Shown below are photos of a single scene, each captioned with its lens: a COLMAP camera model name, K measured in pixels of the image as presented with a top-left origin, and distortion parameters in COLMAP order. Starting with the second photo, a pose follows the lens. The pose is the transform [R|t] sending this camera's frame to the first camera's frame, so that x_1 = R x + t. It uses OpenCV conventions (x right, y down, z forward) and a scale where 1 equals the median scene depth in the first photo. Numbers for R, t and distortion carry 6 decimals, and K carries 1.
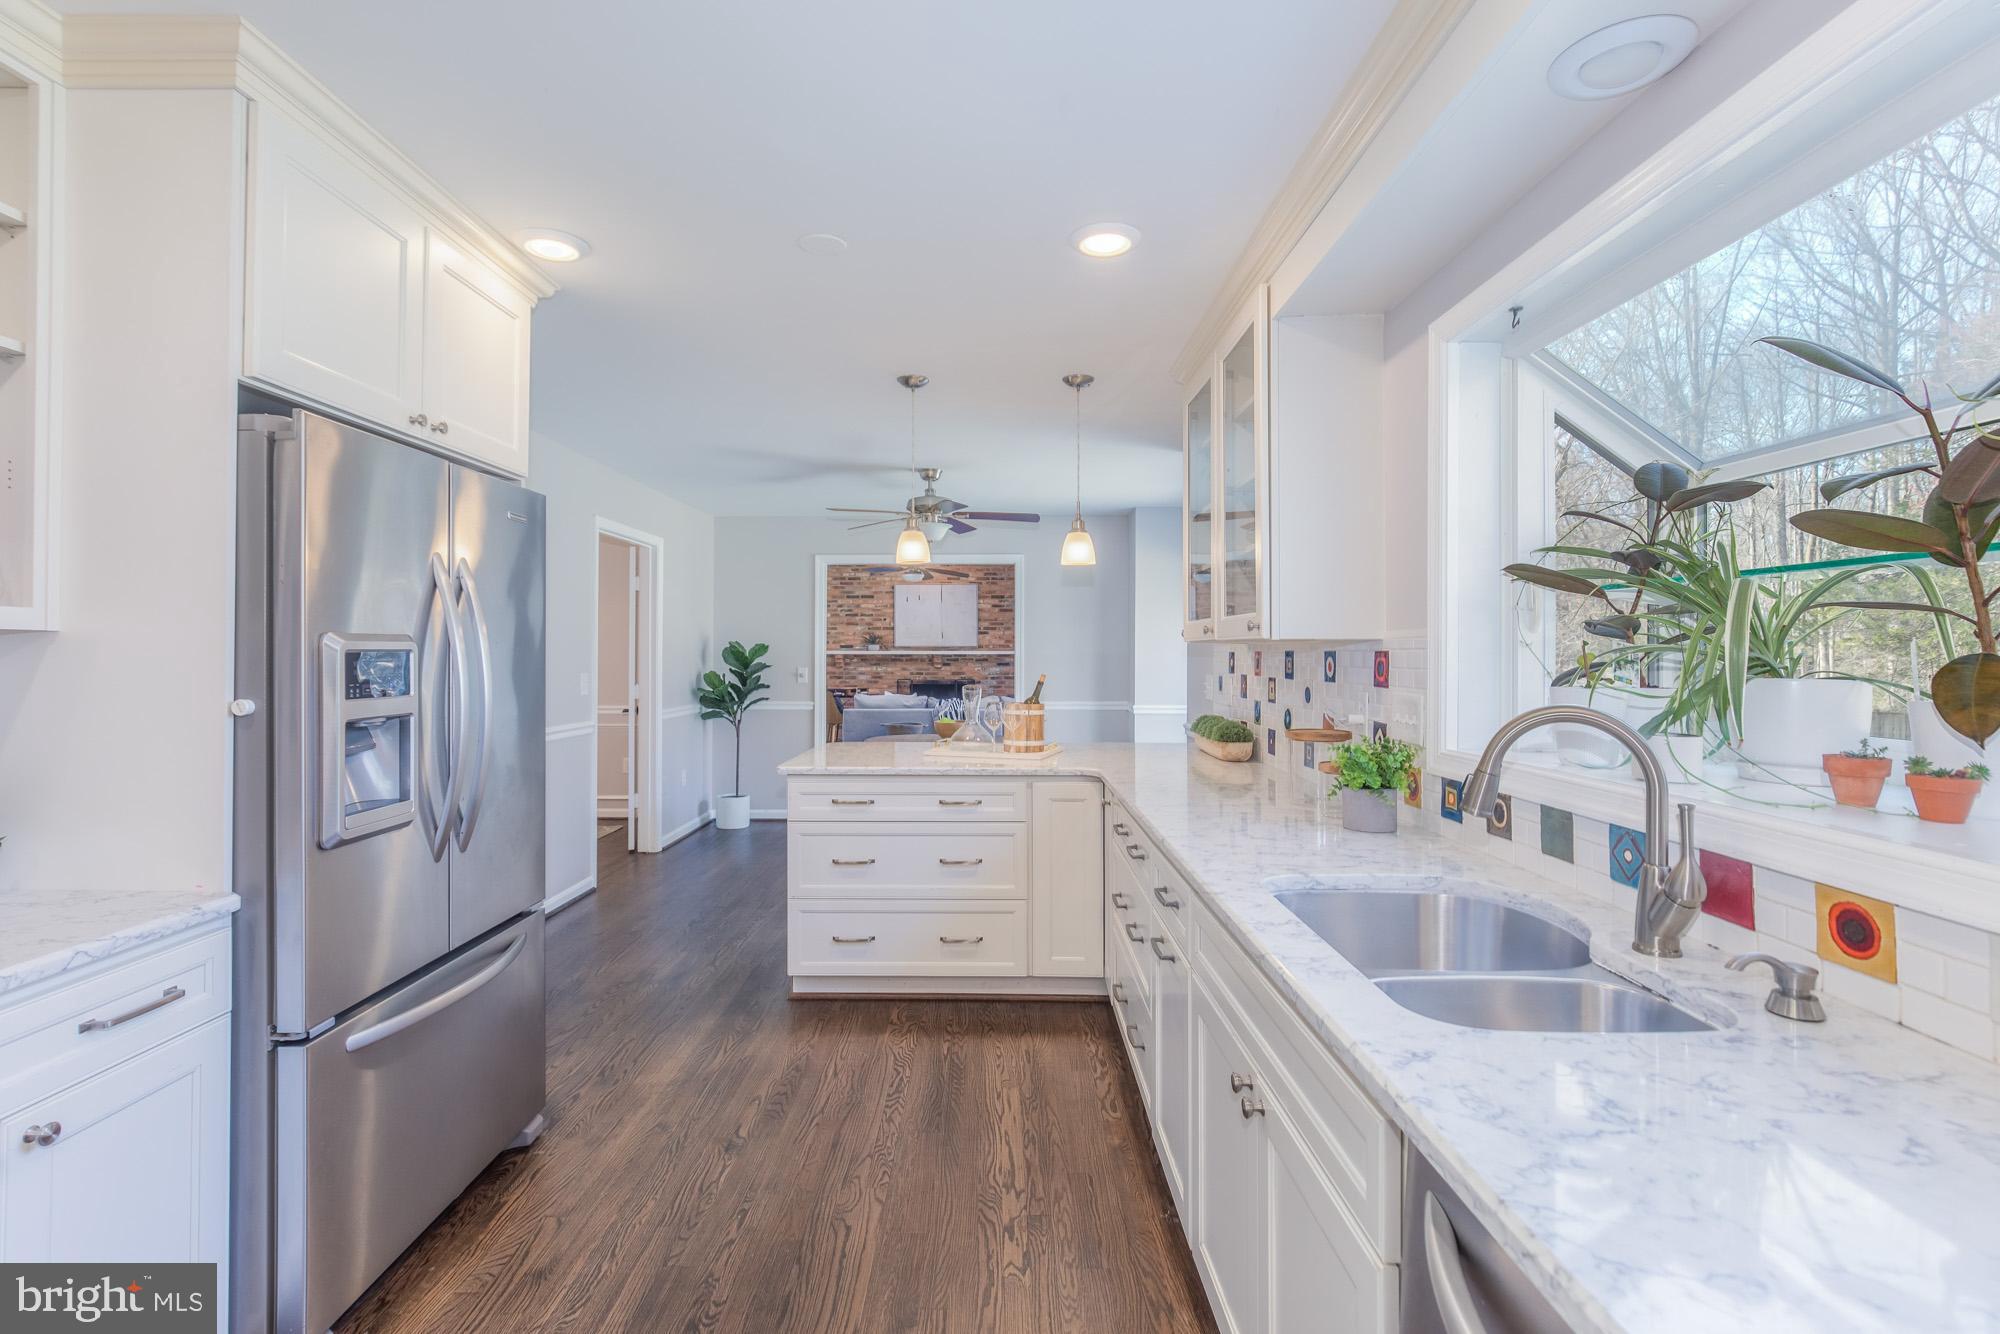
lens RADIAL K [[922.4, 0, 974.3], [0, 922.4, 644.4], [0, 0, 1]] dist [-0.014690, 0.004659]
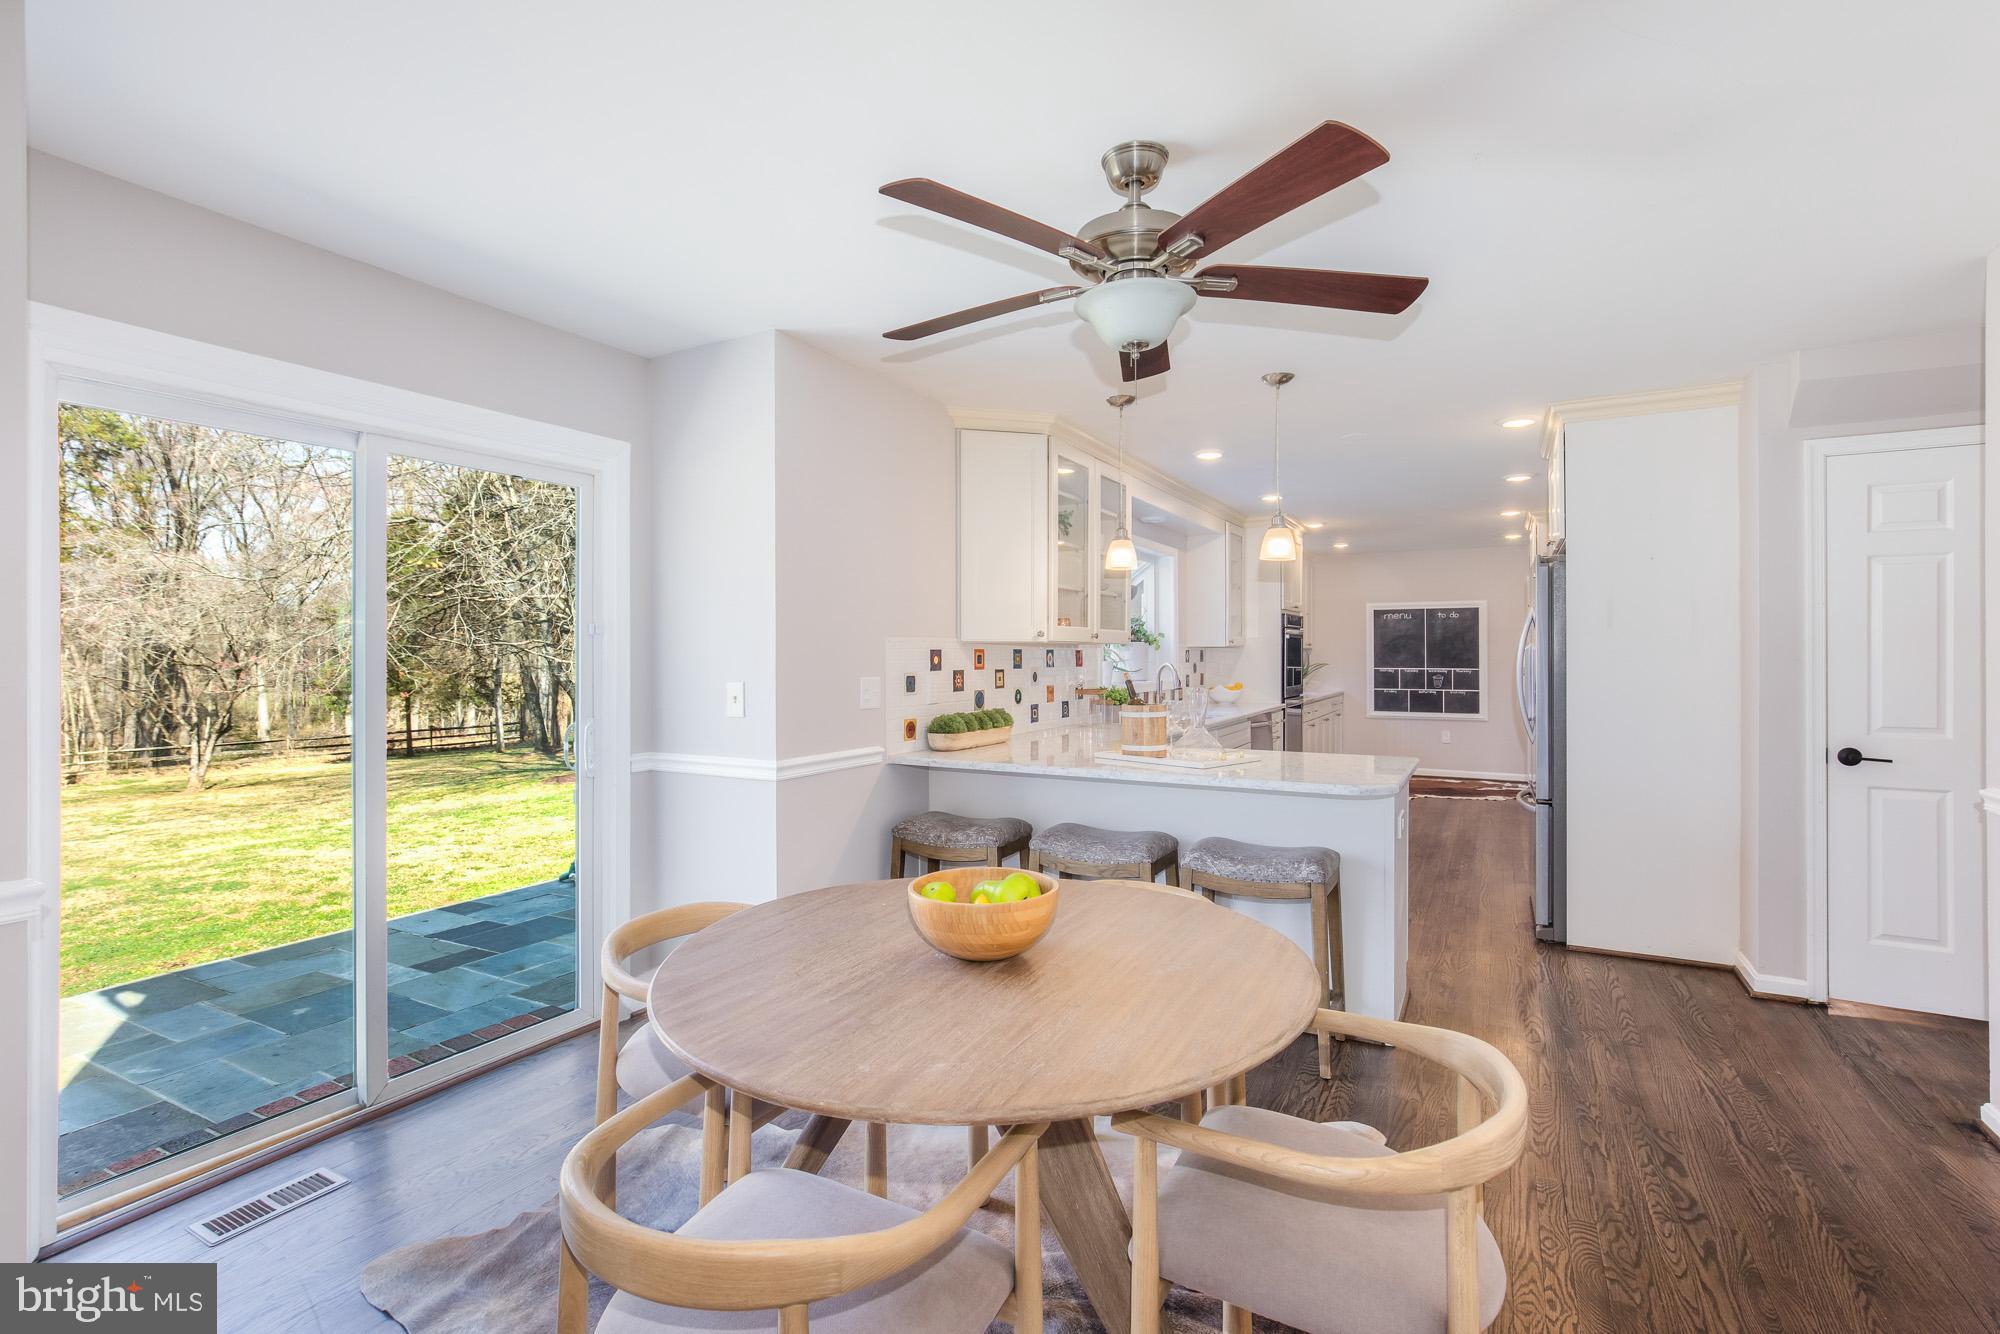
lens RADIAL K [[922.4, 0, 975.2], [0, 922.4, 653.9], [0, 0, 1]] dist [-0.014690, 0.004659]
pose [[-0.879152, -0.000014, 0.476542, -0.253512], [-0.003156, 0.999978, -0.005795, 0.020072], [-0.476532, -0.006599, -0.879132, 2.007275]]
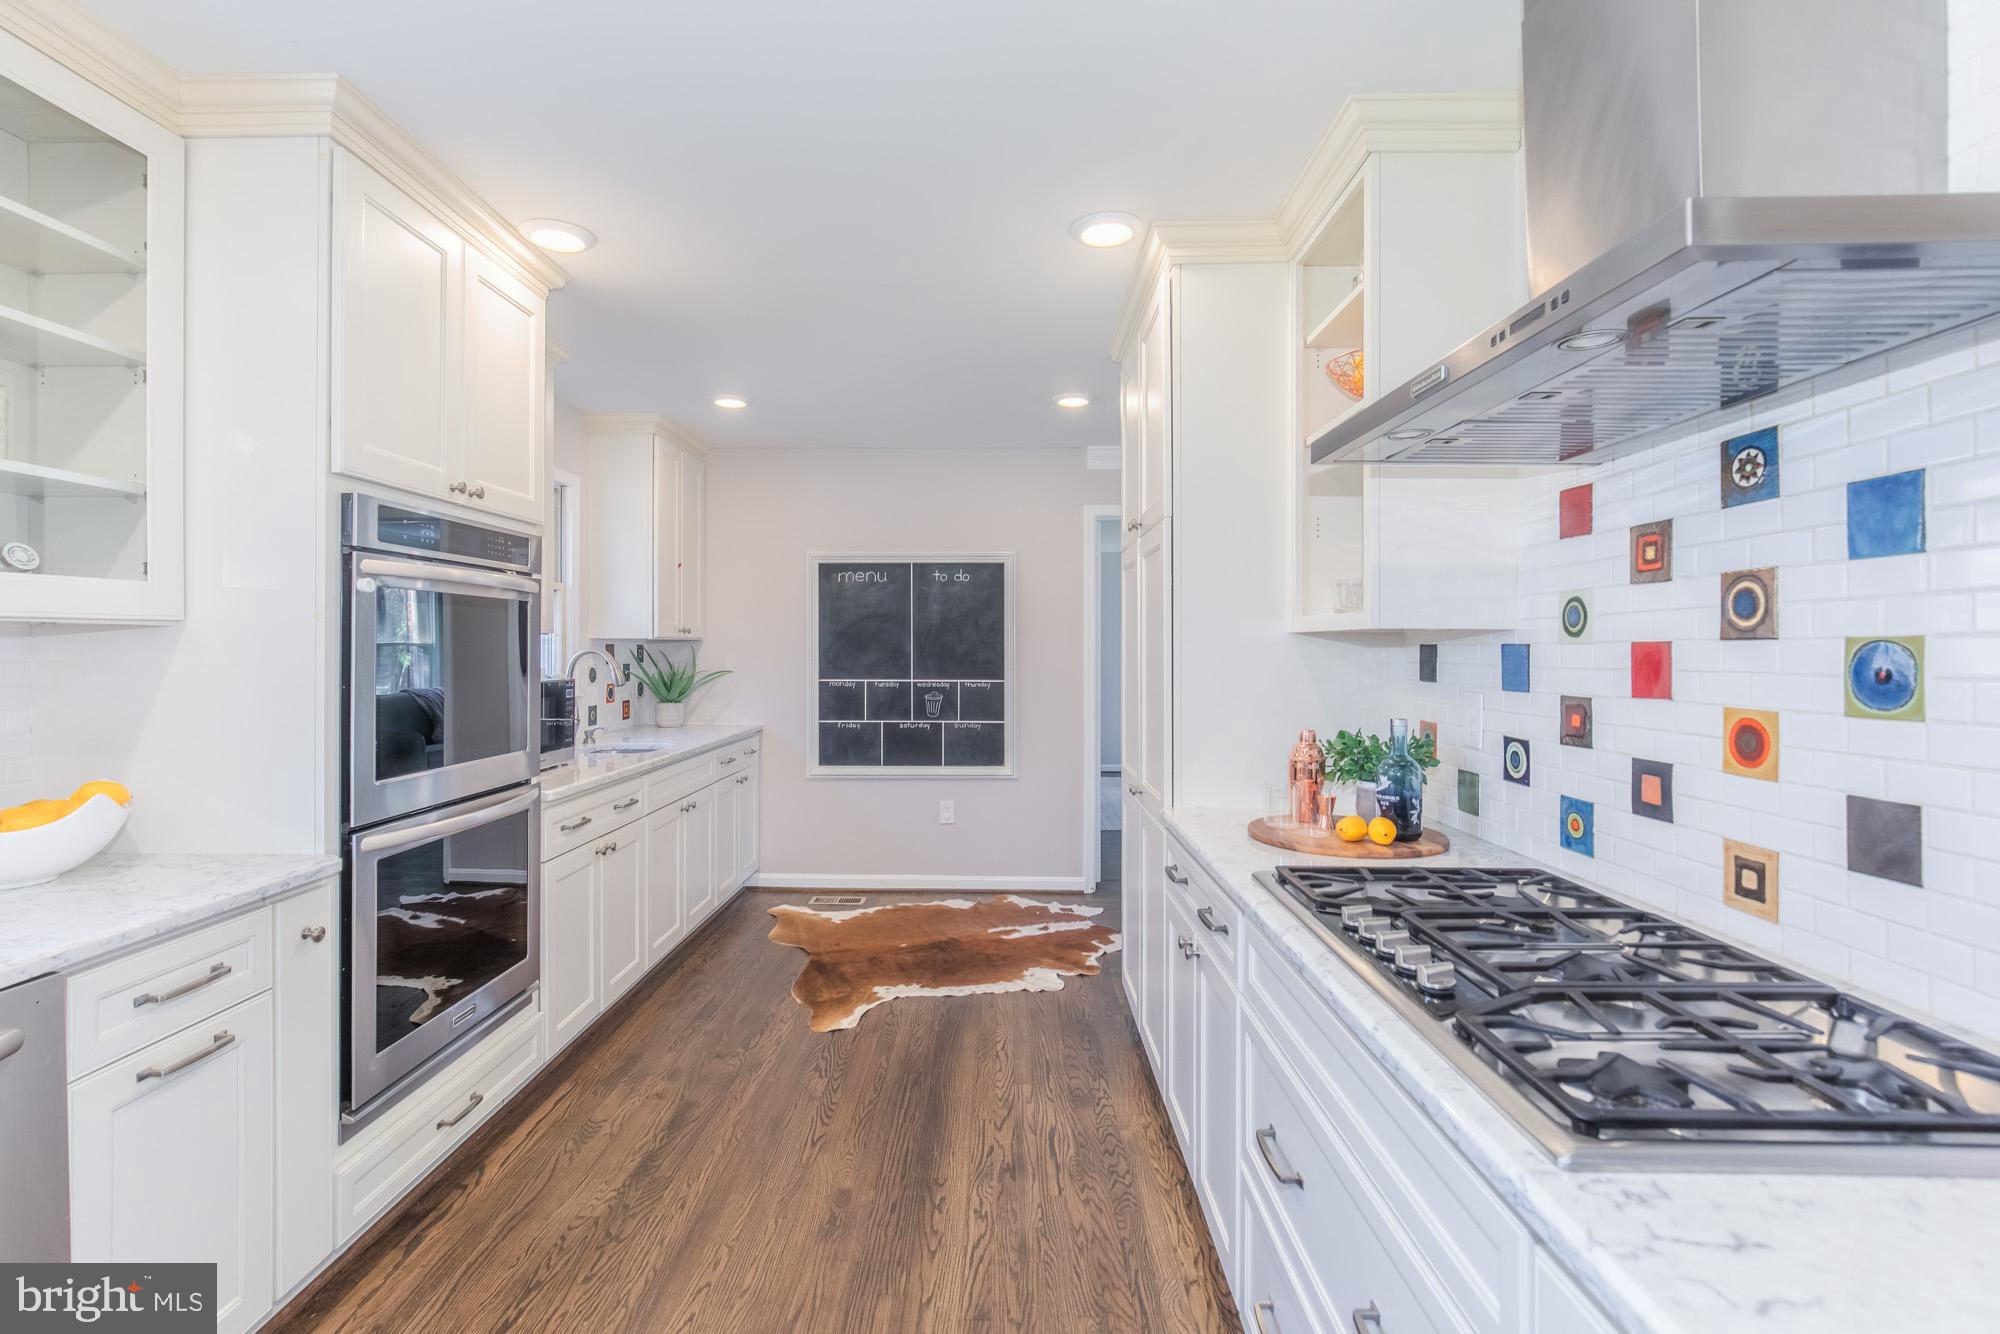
lens RADIAL K [[922.4, 0, 1006.0], [0, 922.4, 641.7], [0, 0, 1]] dist [-0.014690, 0.004659]
pose [[-0.999676, -0.003479, -0.025199, -0.236552], [-0.003131, 0.999900, -0.013816, 0.005009], [0.025244, -0.013733, -0.999587, 0.430335]]
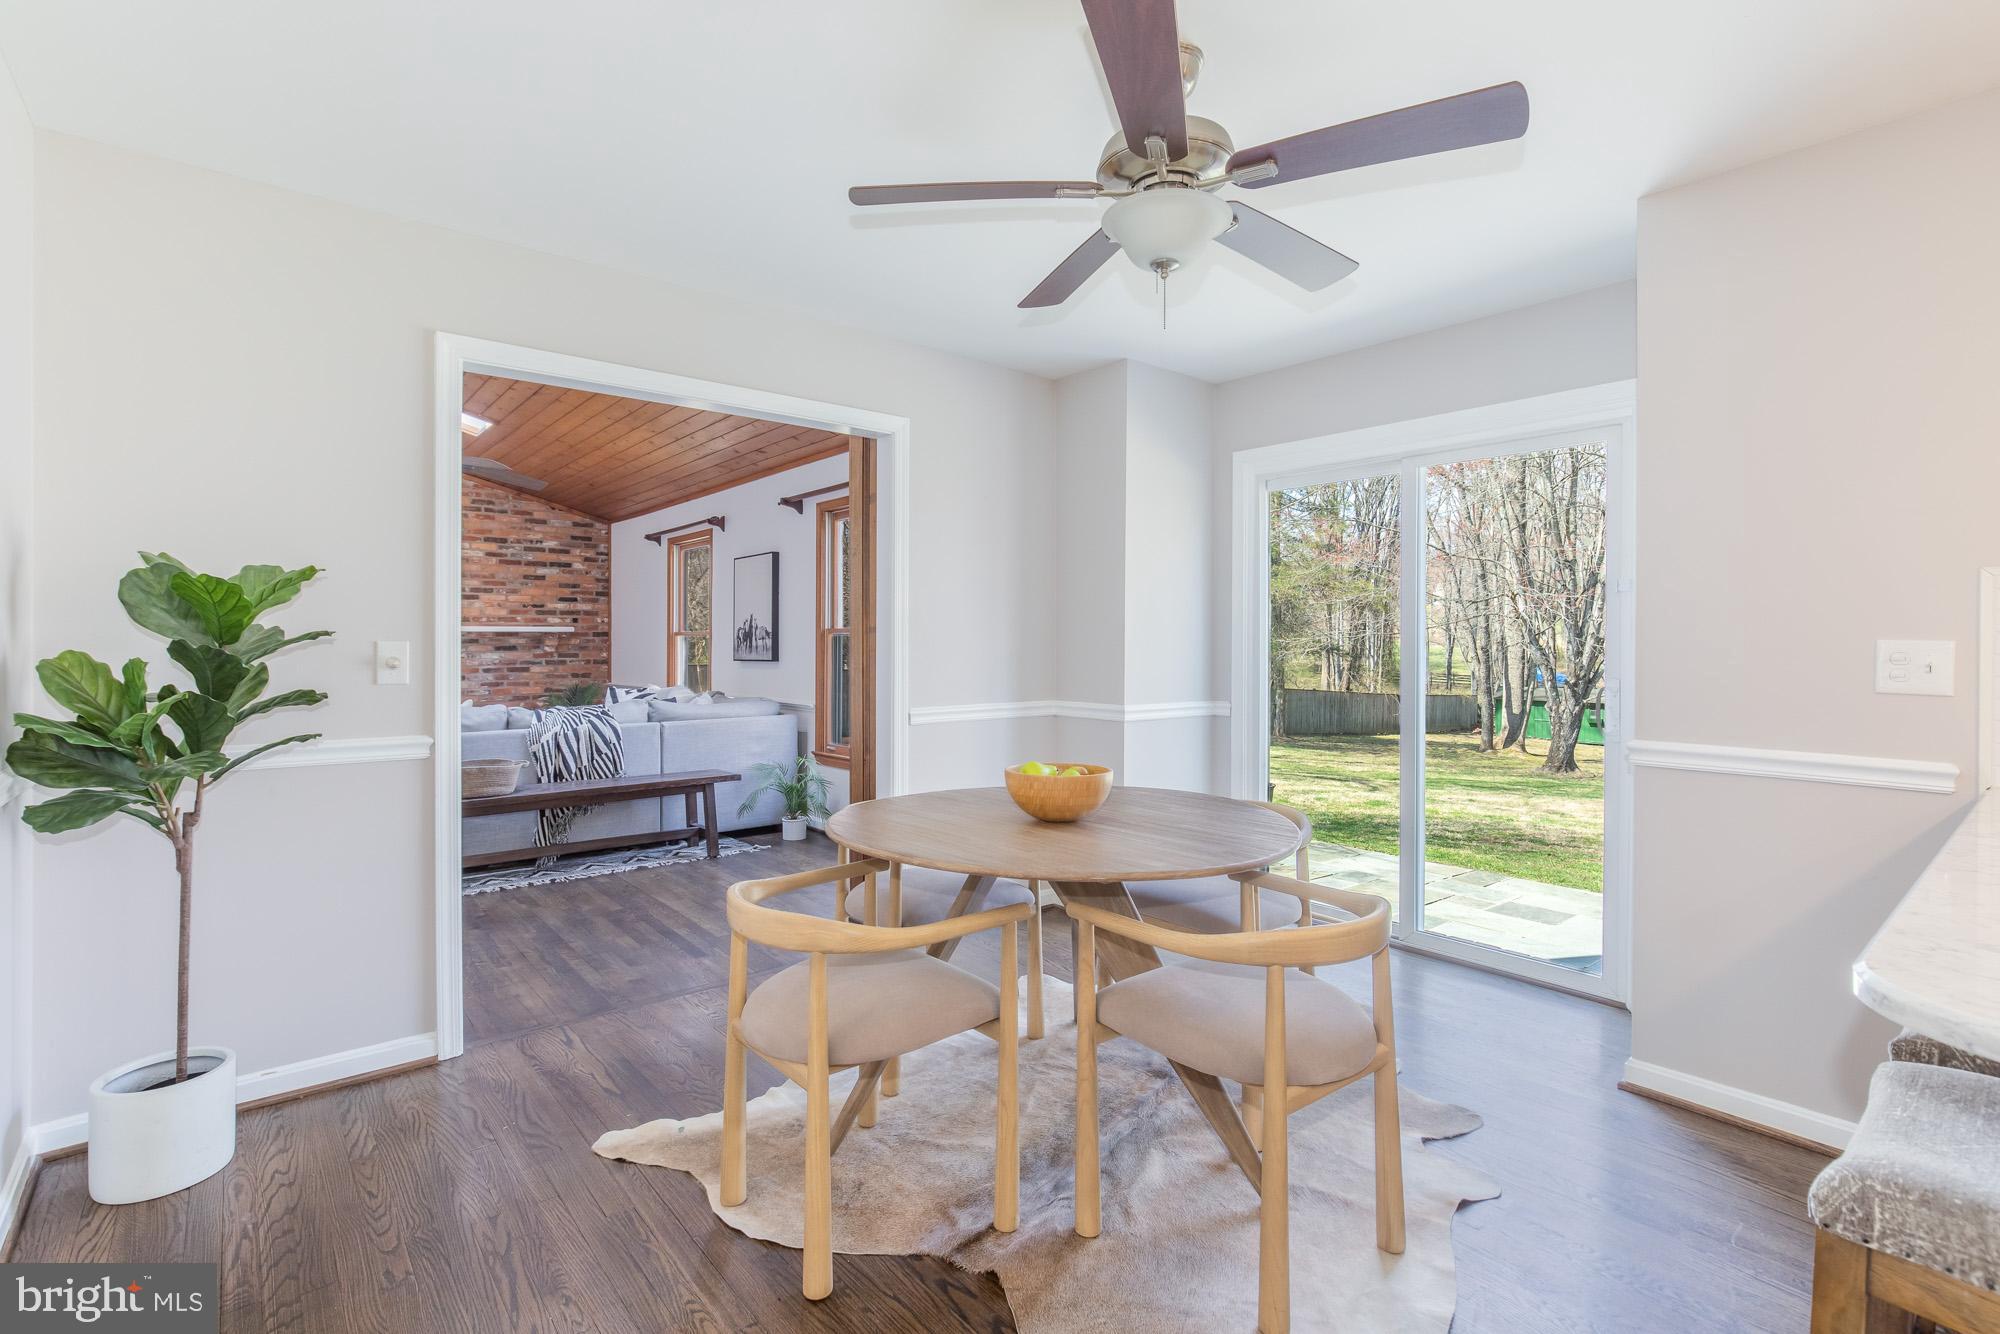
lens RADIAL K [[922.4, 0, 989.0], [0, 922.4, 642.1], [0, 0, 1]] dist [-0.014690, 0.004659]
pose [[0.753378, 0.001215, 0.657587, -0.487079], [-0.006900, 0.999958, 0.006059, 0.042188], [-0.657552, -0.009102, 0.753355, 1.155632]]
